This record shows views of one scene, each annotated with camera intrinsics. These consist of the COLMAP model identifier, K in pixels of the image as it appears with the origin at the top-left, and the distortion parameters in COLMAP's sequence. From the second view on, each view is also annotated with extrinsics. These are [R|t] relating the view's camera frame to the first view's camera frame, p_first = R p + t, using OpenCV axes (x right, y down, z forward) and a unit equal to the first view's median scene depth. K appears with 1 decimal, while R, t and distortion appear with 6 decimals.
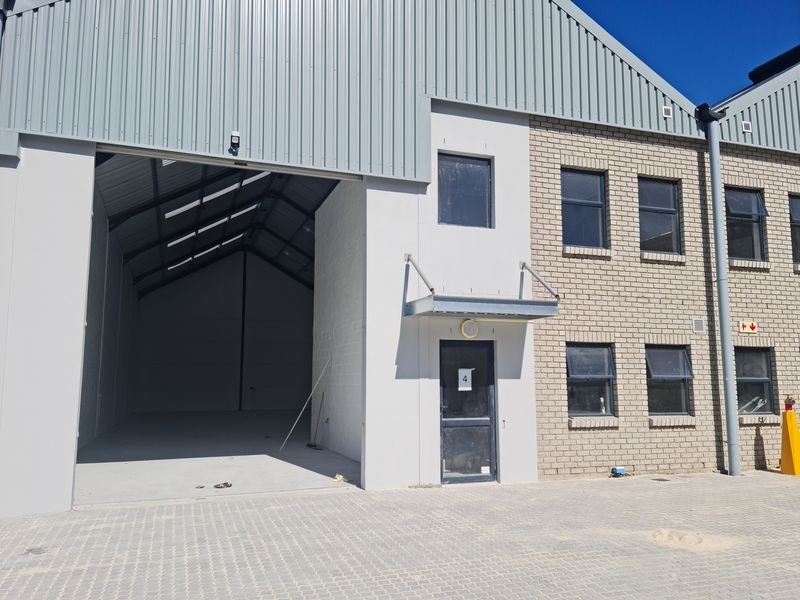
lens RADIAL K [[748.9, 0, 398.6], [0, 748.9, 278.5], [0, 0, 1]] dist [0.196883, -0.294969]
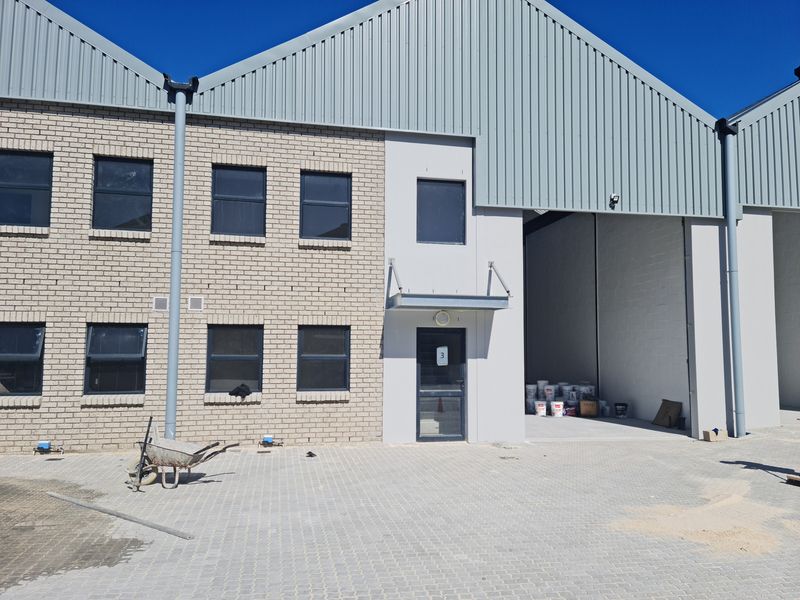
lens RADIAL K [[561.0, 0, 400.2], [0, 561.0, 316.0], [0, 0, 1]] dist [-0.004646, -0.003097]
pose [[0.983460, -0.012172, -0.180716, 0.516709], [0.022583, 0.998194, 0.055661, 0.027949], [0.179712, -0.058821, 0.981959, 0.222000]]
